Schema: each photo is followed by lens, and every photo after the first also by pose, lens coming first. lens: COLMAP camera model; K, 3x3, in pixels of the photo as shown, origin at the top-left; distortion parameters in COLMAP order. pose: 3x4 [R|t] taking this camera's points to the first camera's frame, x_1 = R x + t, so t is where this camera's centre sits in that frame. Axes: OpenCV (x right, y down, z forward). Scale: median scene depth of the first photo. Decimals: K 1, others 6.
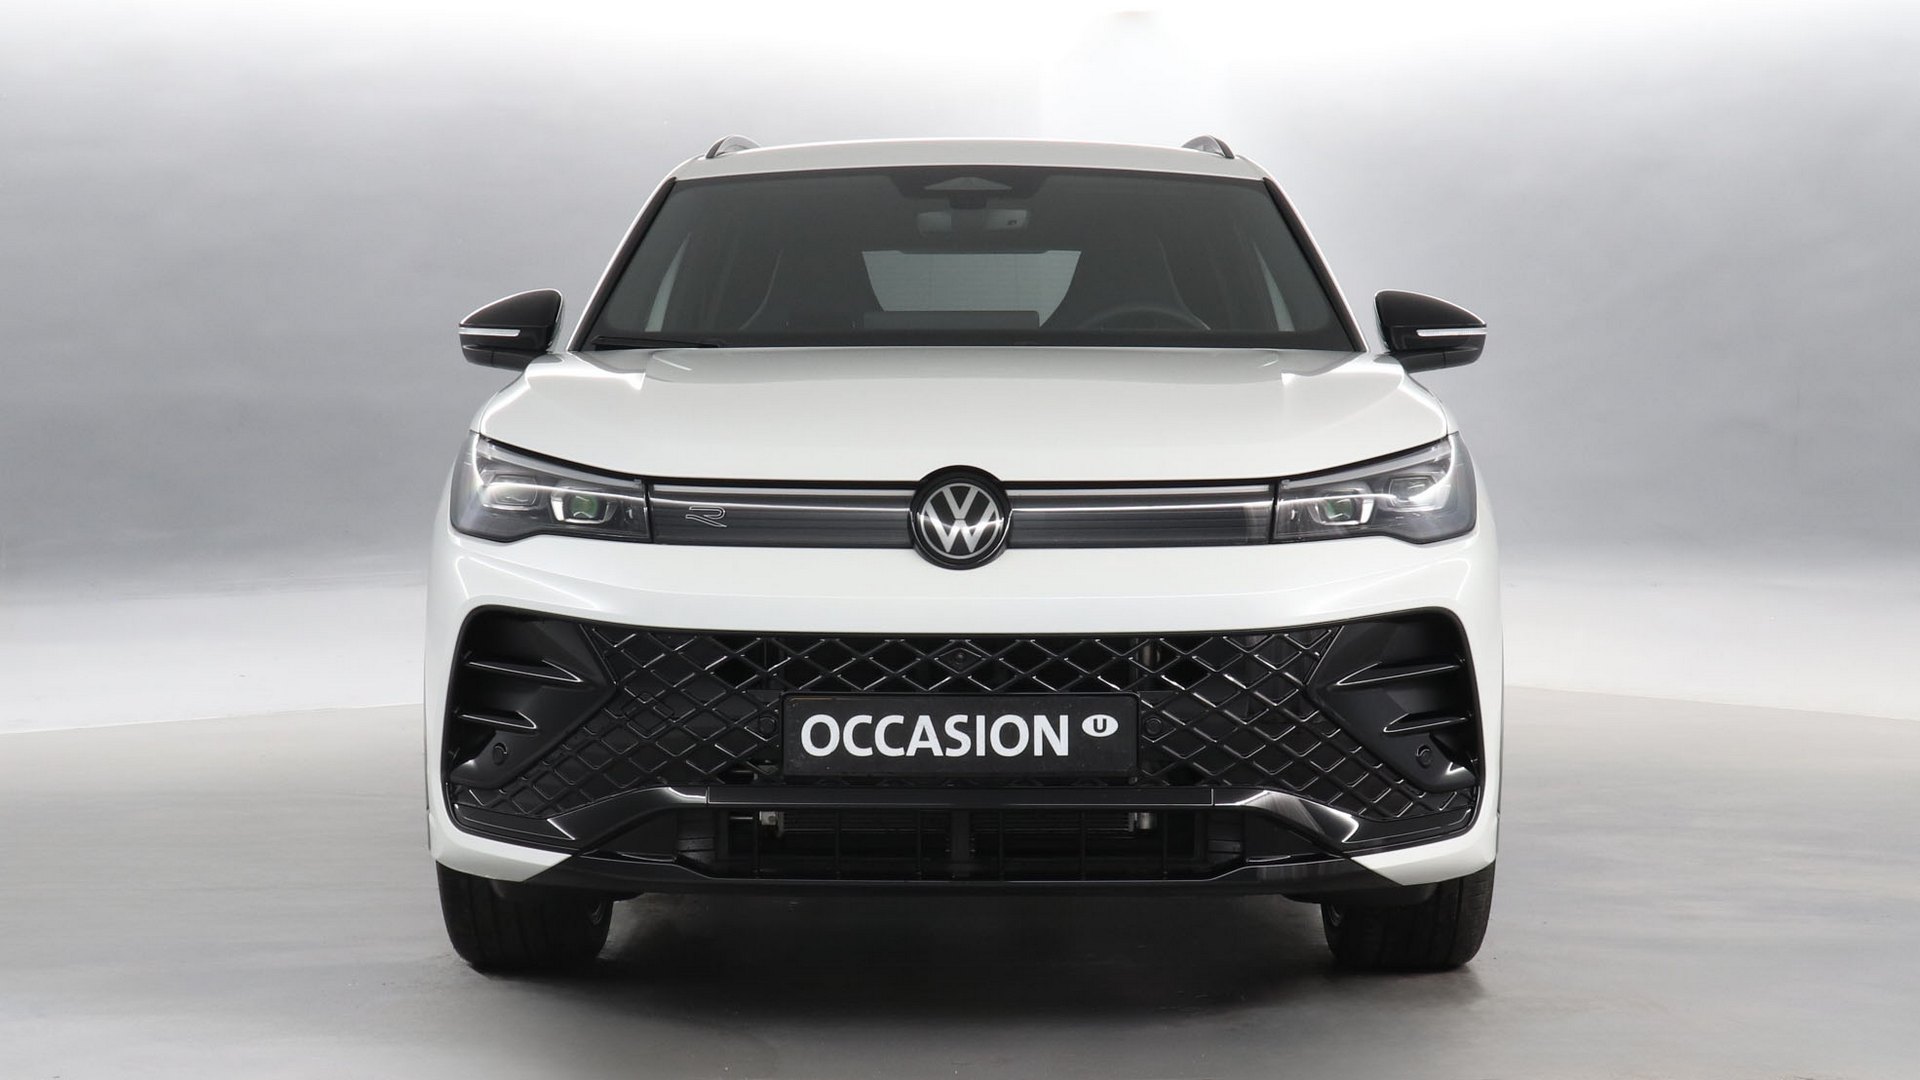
lens RADIAL K [[3034.5, 0, 963.7], [0, 3034.5, 438.1], [0, 0, 1]] dist [0.105661, -1.808482]
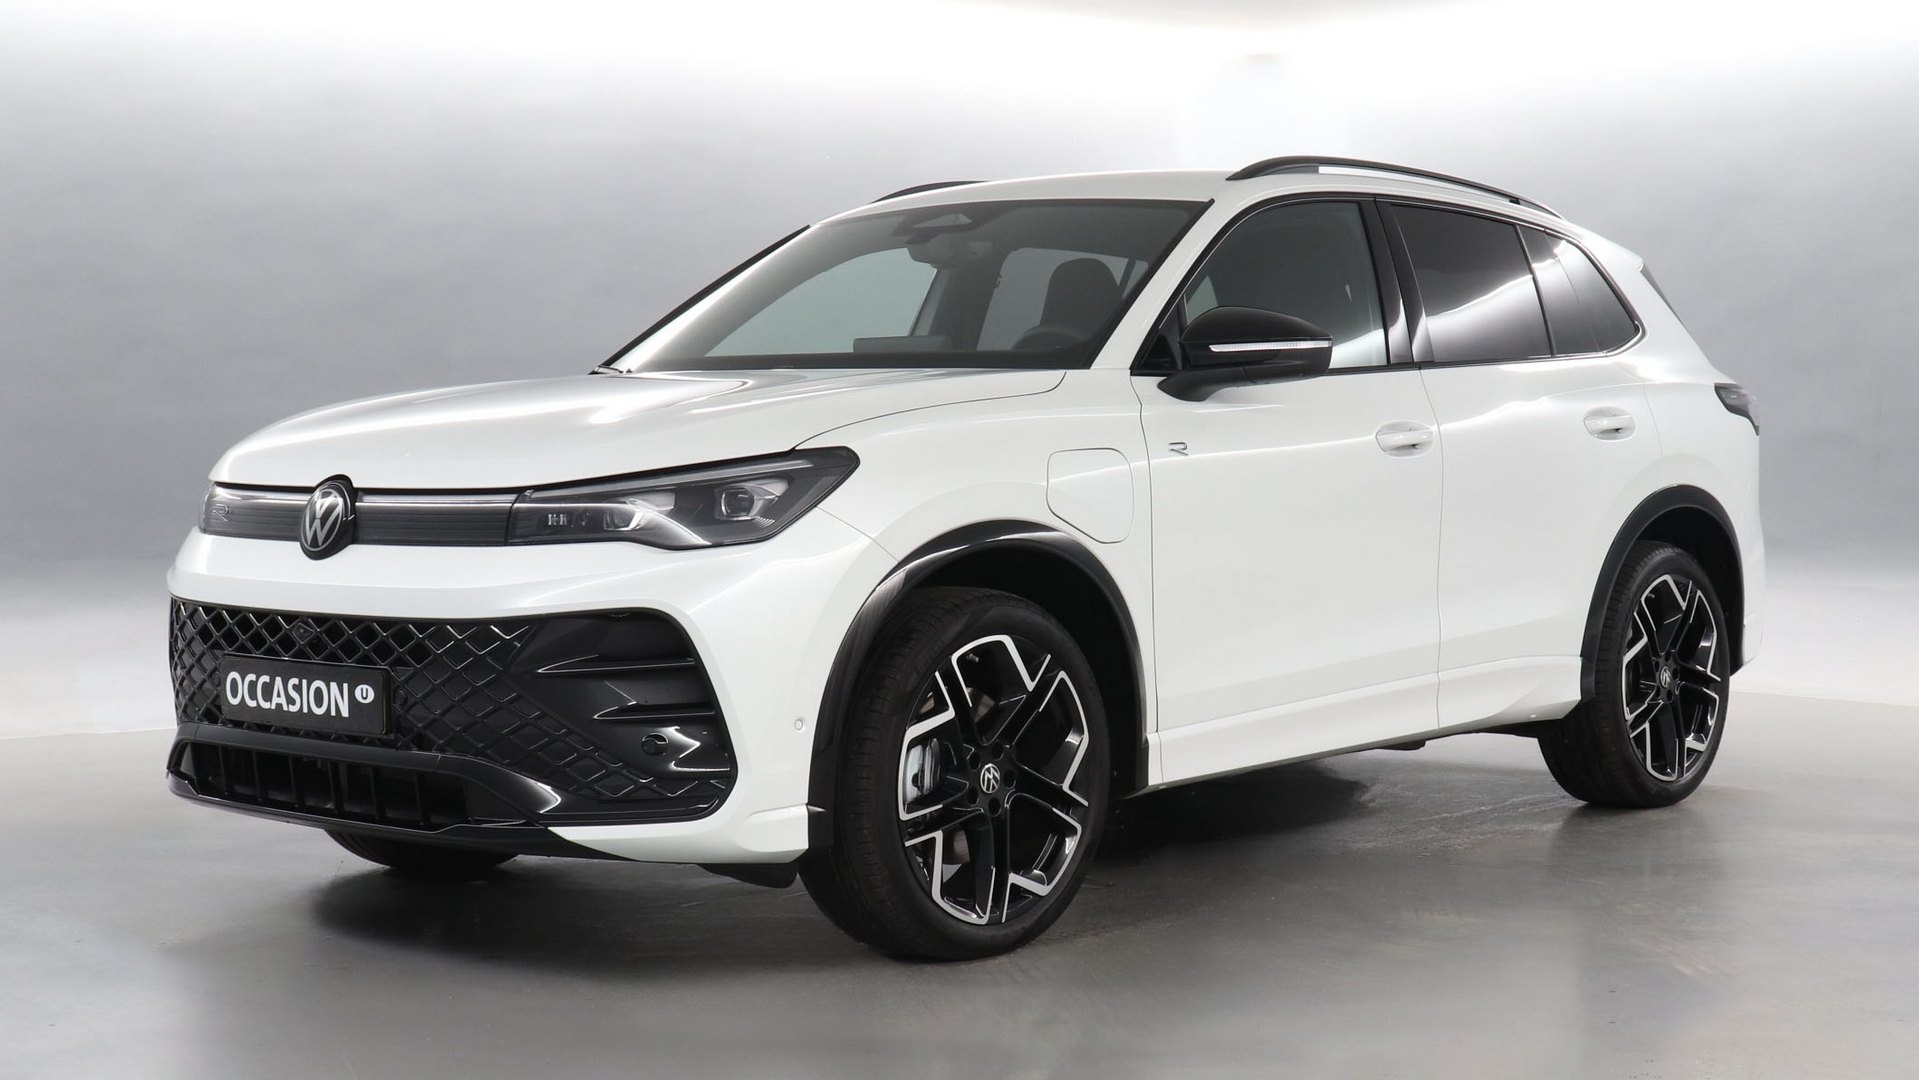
lens RADIAL K [[3032.9, 0, 963.2], [0, 3032.9, 438.1], [0, 0, 1]] dist [0.105661, -1.808482]
pose [[0.732011, 0.001103, -0.681292, 1.015809], [-0.005057, 0.999980, -0.003815, -0.001634], [0.681274, 0.006238, 0.732002, 0.290062]]
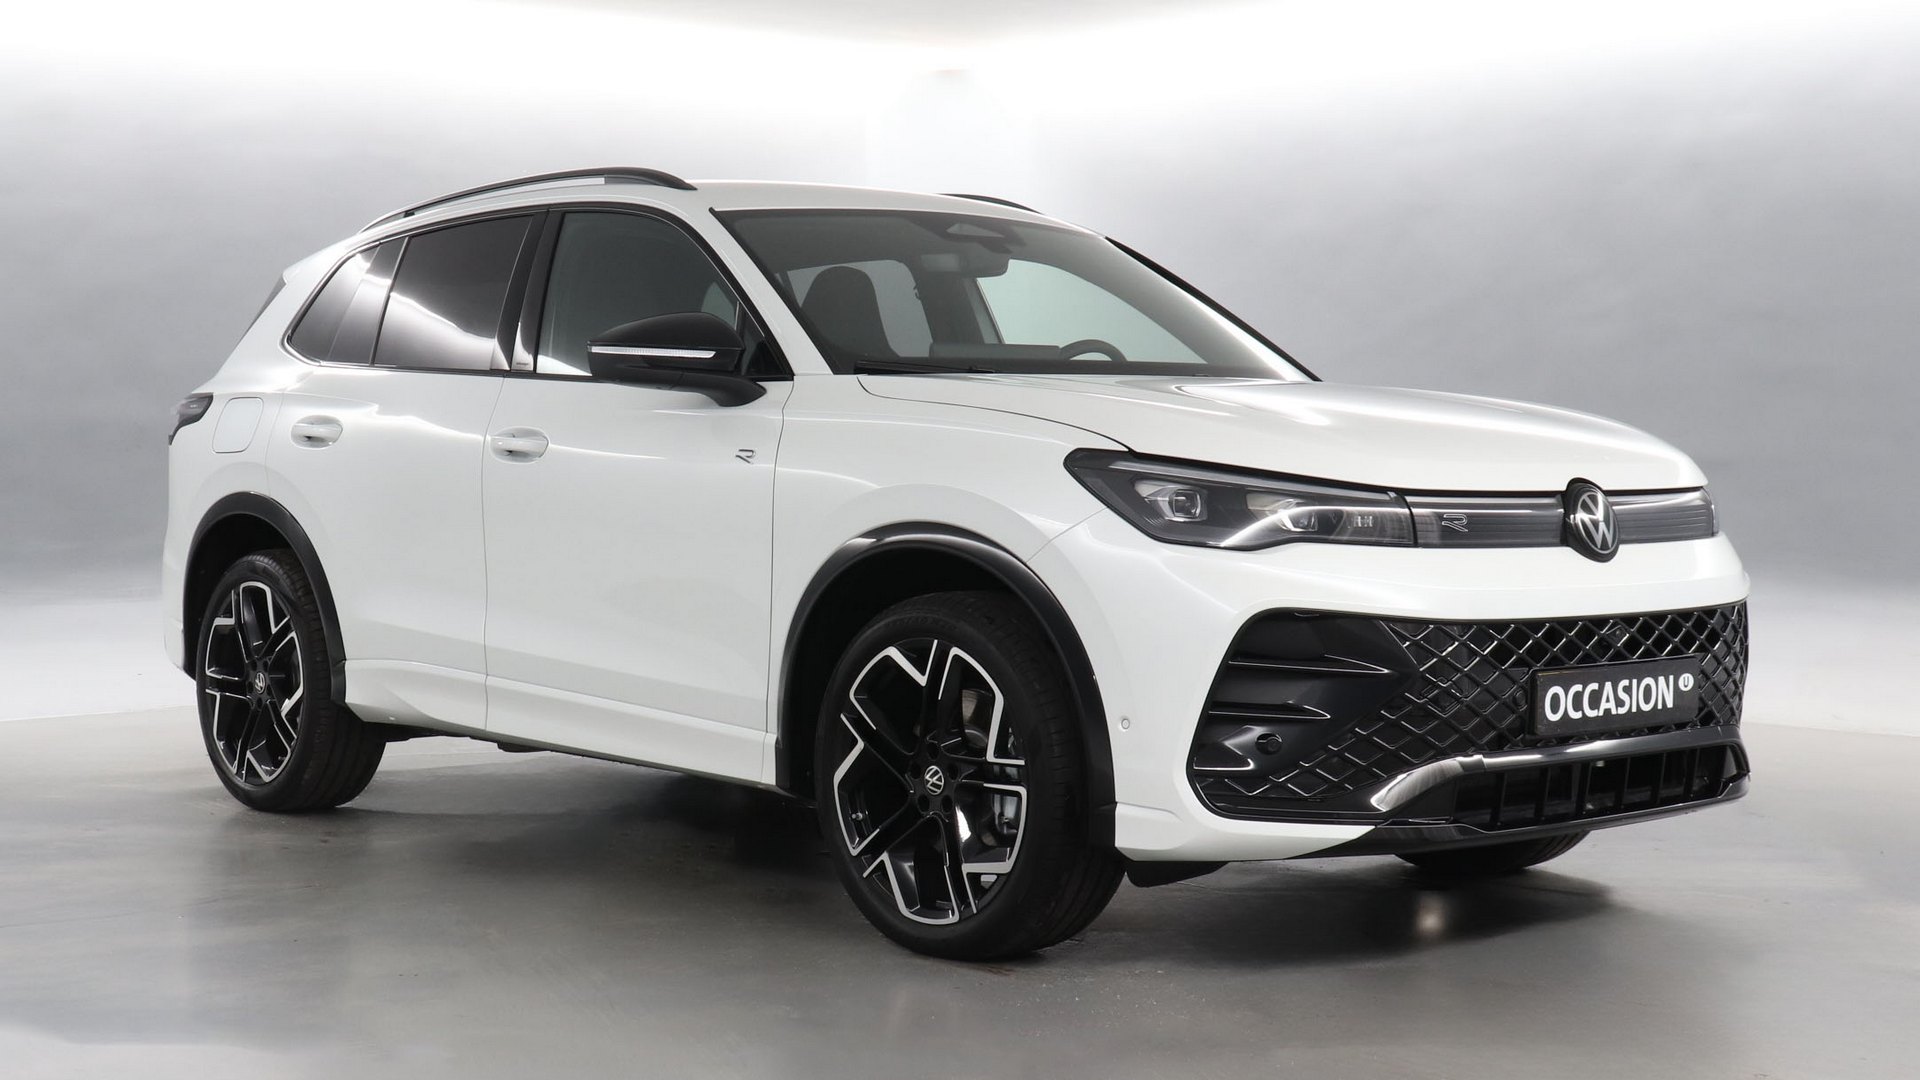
lens RADIAL K [[3034.5, 0, 963.7], [0, 3034.5, 438.1], [0, 0, 1]] dist [0.105661, -1.808482]
pose [[0.719398, 0.001274, 0.694597, -1.039275], [0.005295, 0.999959, -0.007319, 0.001022], [-0.694578, 0.008943, 0.719362, 0.299758]]
